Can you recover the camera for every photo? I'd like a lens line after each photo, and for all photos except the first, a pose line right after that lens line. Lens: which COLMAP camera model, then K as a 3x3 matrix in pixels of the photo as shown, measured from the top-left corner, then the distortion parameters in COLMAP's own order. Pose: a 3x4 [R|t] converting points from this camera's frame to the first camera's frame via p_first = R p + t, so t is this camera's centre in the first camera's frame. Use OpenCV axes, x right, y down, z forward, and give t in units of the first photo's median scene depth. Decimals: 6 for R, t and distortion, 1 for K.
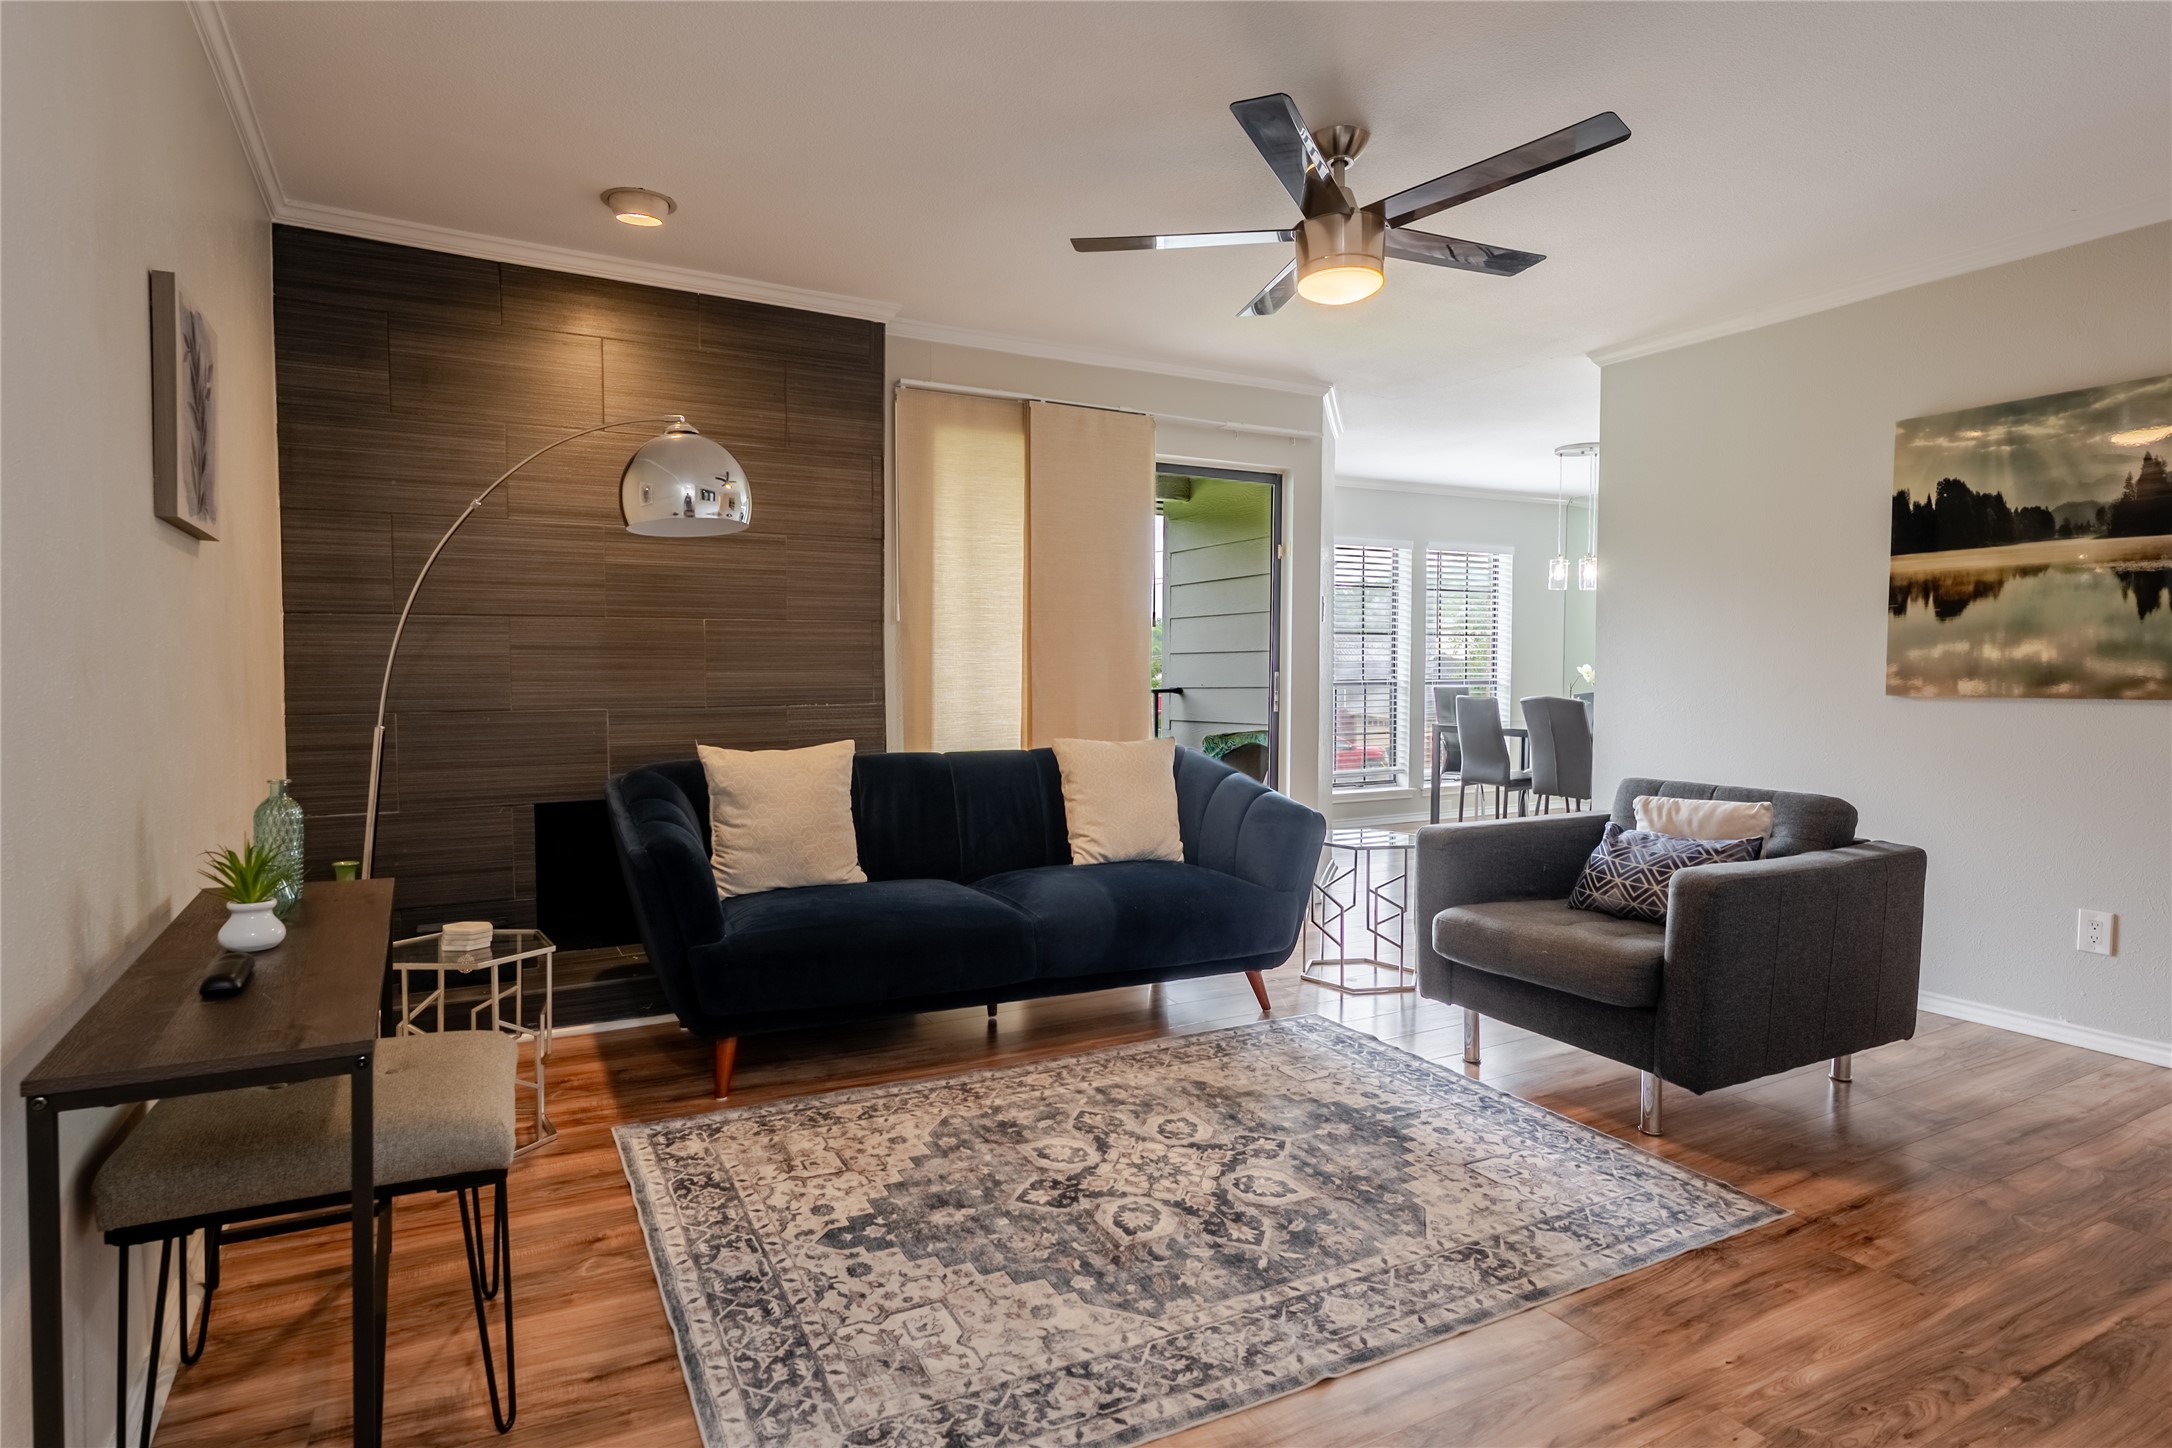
lens RADIAL K [[1162.5, 0, 1065.9], [0, 1162.5, 699.6], [0, 0, 1]] dist [-0.003800, -0.000357]
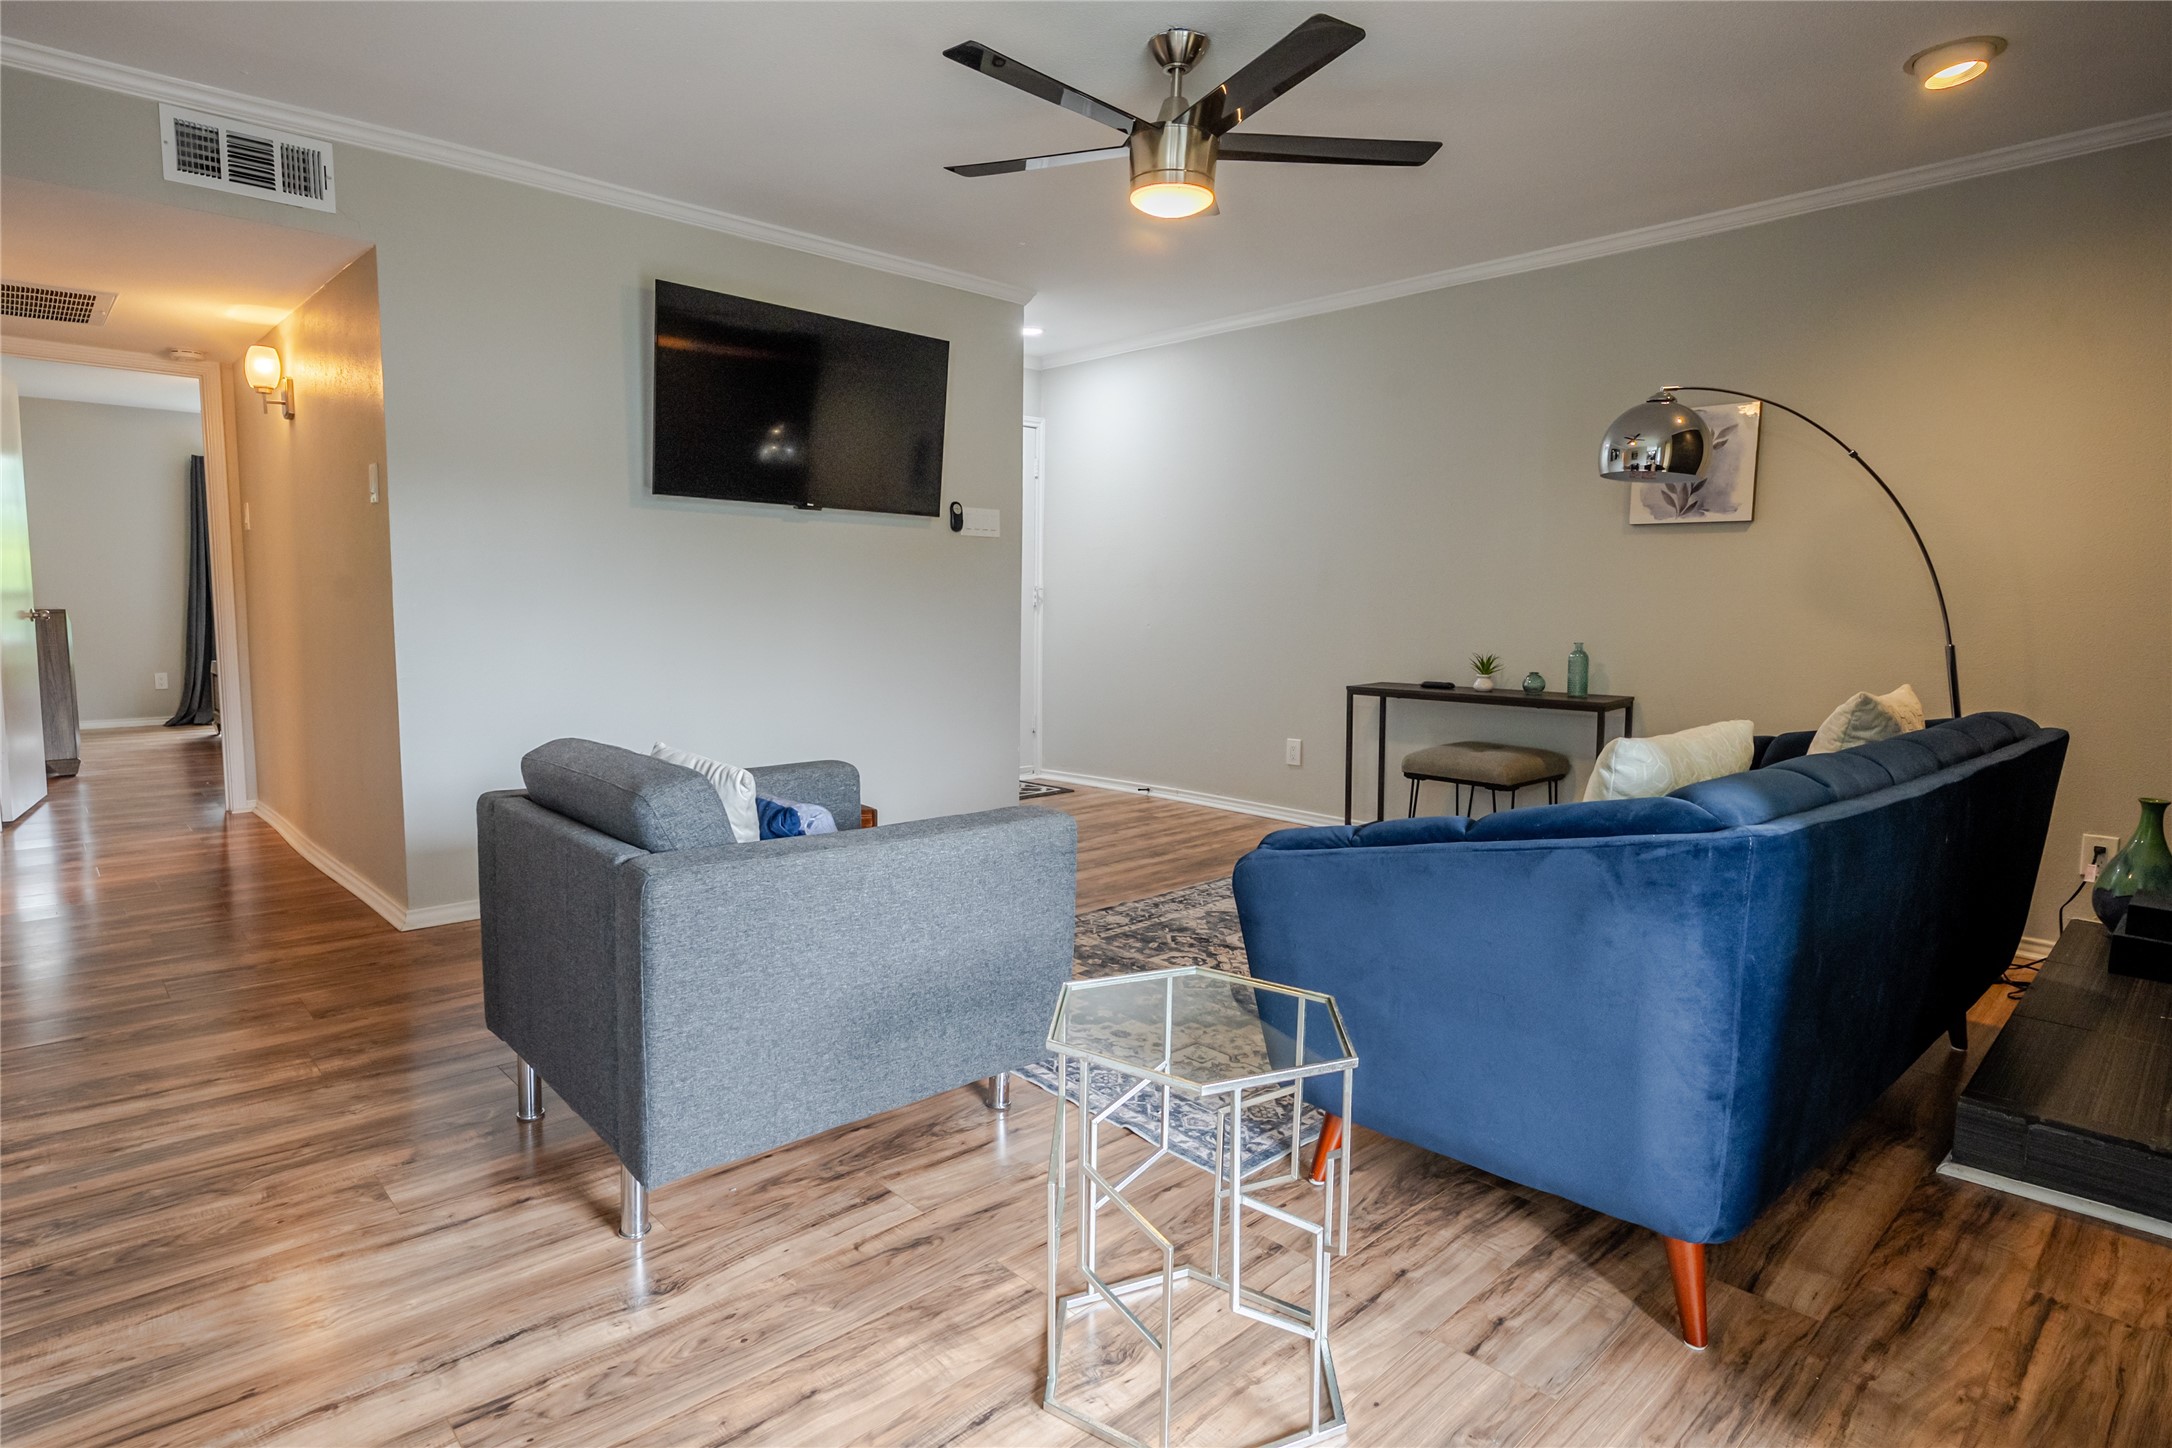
lens RADIAL K [[1162.5, 0, 1043.6], [0, 1162.5, 713.3], [0, 0, 1]] dist [-0.003800, -0.000357]
pose [[-0.970769, 0.010409, -0.239791, 0.519167], [-0.019625, 0.992272, 0.122520, -0.030970], [0.239214, 0.123644, -0.963062, 1.767650]]
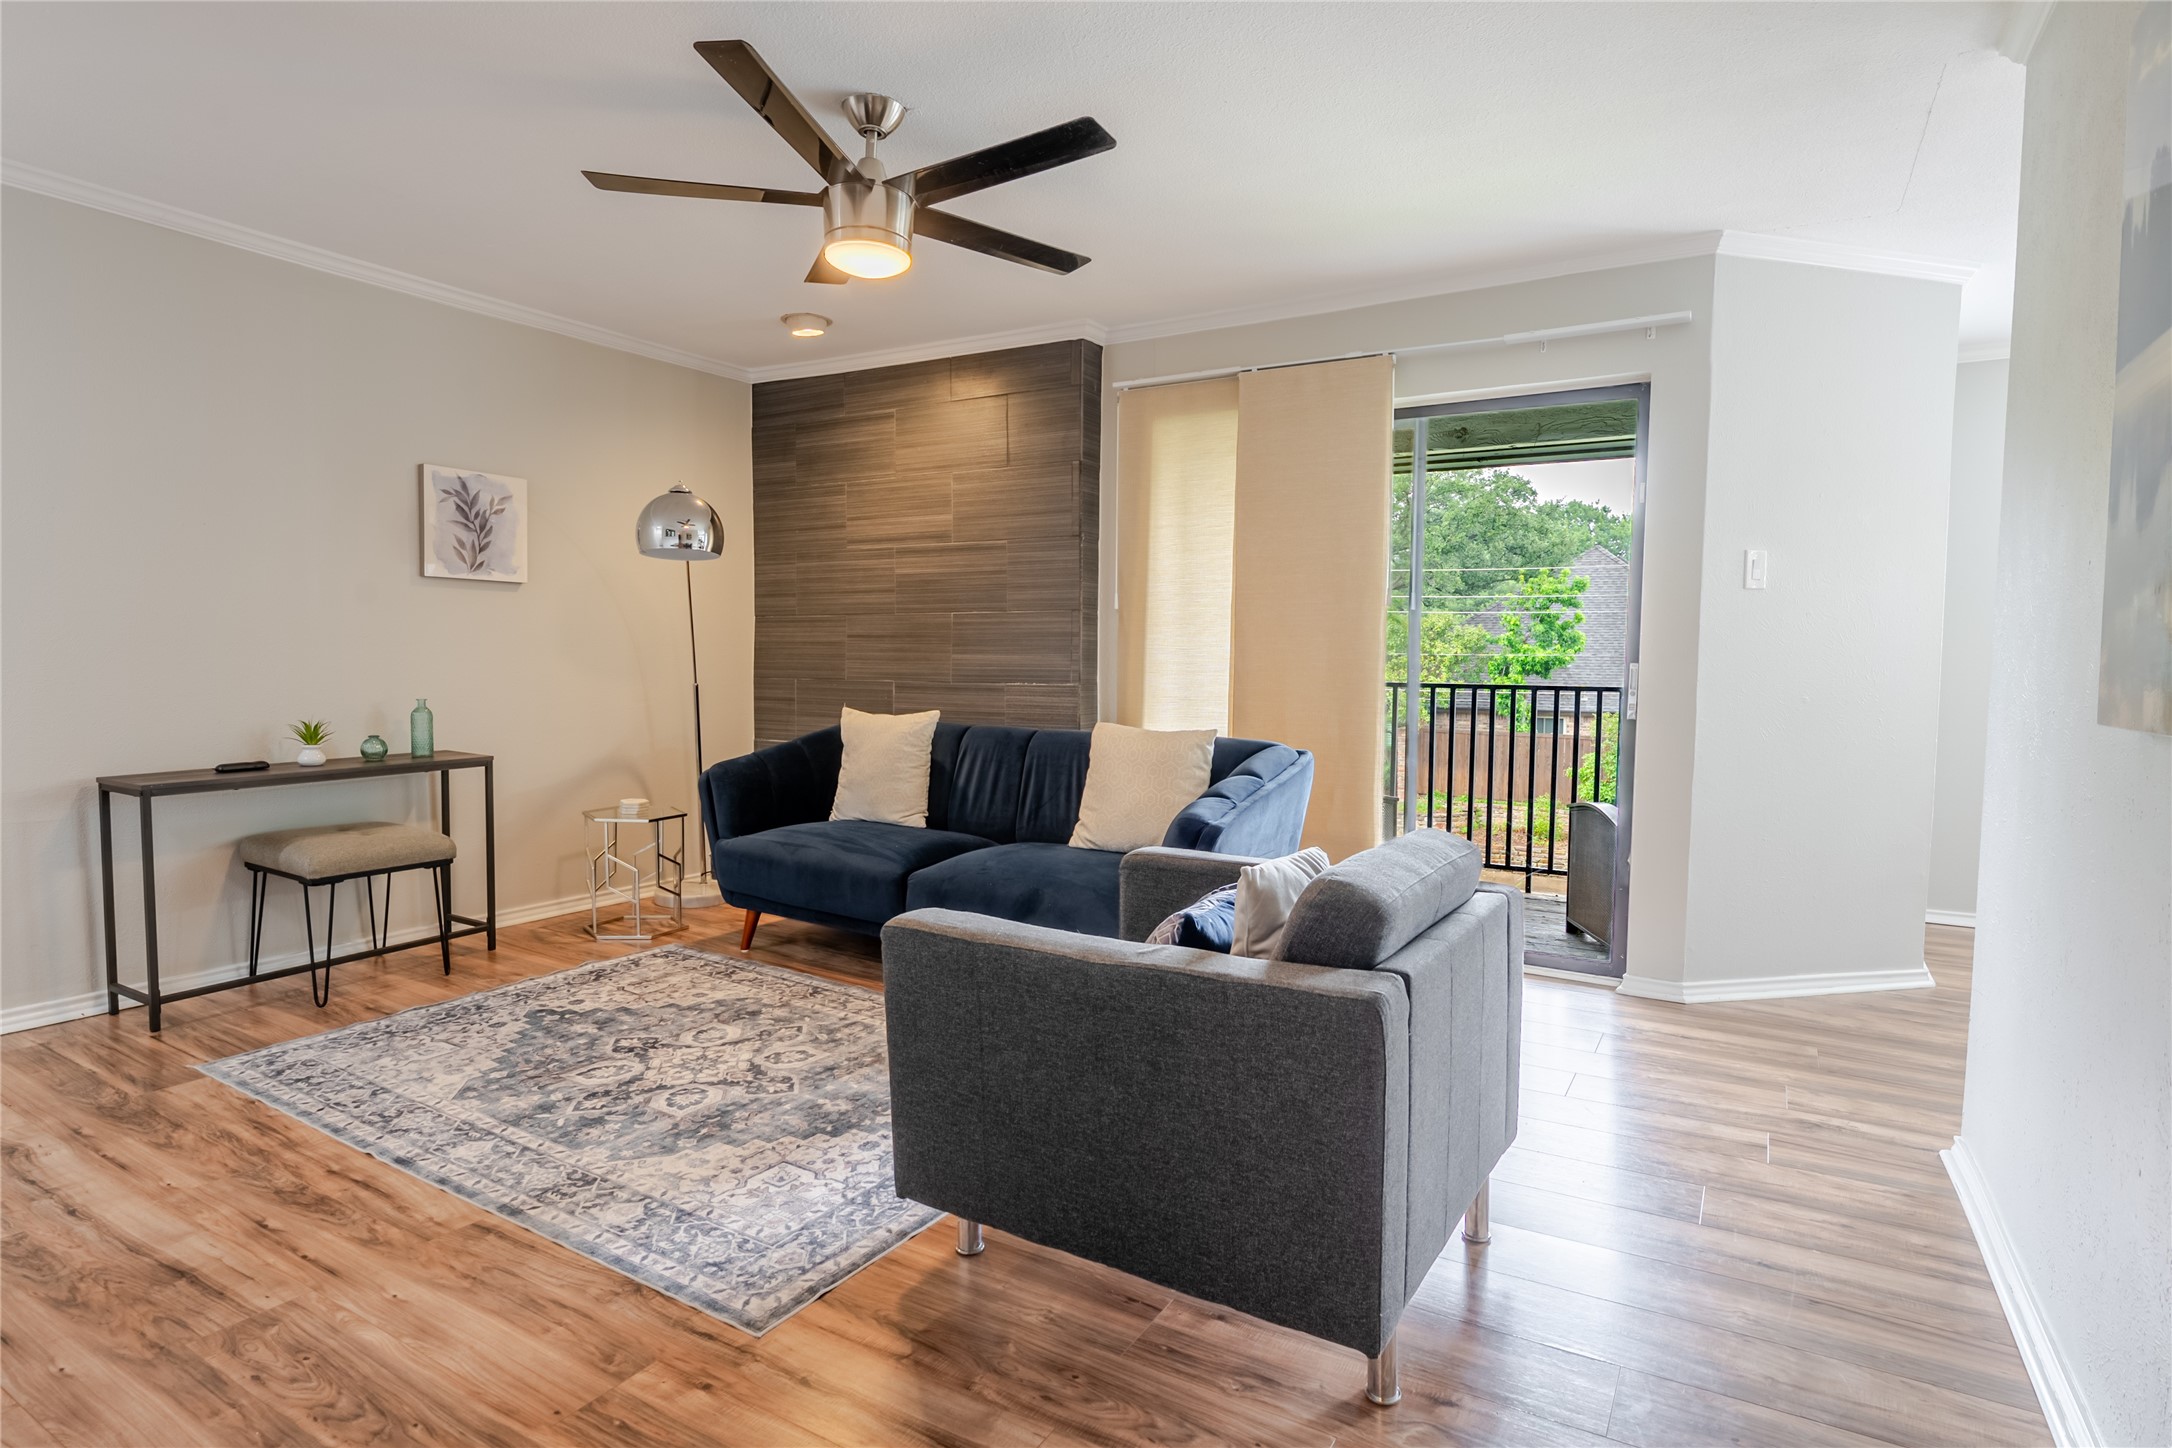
lens RADIAL K [[1162.5, 0, 1094.0], [0, 1162.5, 714.5], [0, 0, 1]] dist [-0.003800, -0.000357]
pose [[0.505229, 0.050730, -0.861493, 1.058184], [-0.032889, 0.998677, 0.039520, -0.016704], [0.862358, 0.008367, 0.506230, 0.596081]]
